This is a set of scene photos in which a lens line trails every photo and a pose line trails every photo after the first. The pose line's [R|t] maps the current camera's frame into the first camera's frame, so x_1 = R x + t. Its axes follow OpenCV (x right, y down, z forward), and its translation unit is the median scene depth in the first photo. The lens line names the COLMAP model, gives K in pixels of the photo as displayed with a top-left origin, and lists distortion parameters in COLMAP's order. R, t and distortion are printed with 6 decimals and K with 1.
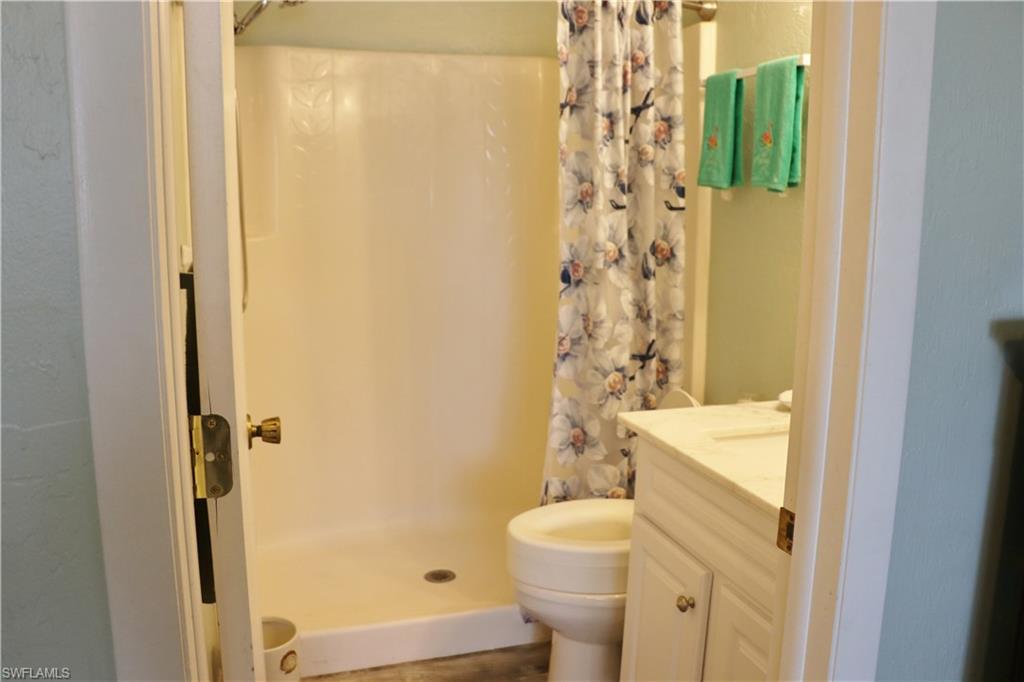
lens RADIAL K [[847.5, 0, 509.5], [0, 847.5, 340.5], [0, 0, 1]] dist [-0.161008, 0.117342]
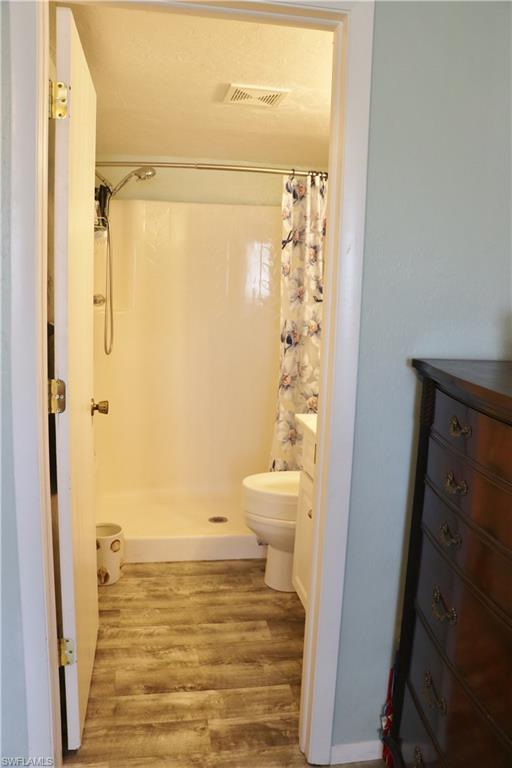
lens RADIAL K [[635.6, 0, 257.7], [0, 635.6, 384.7], [0, 0, 1]] dist [-0.161008, 0.117342]
pose [[0.991236, 0.047583, -0.123239, 0.173662], [-0.049746, 0.998656, -0.014529, 0.038069], [0.122382, 0.020532, 0.992271, -0.295471]]
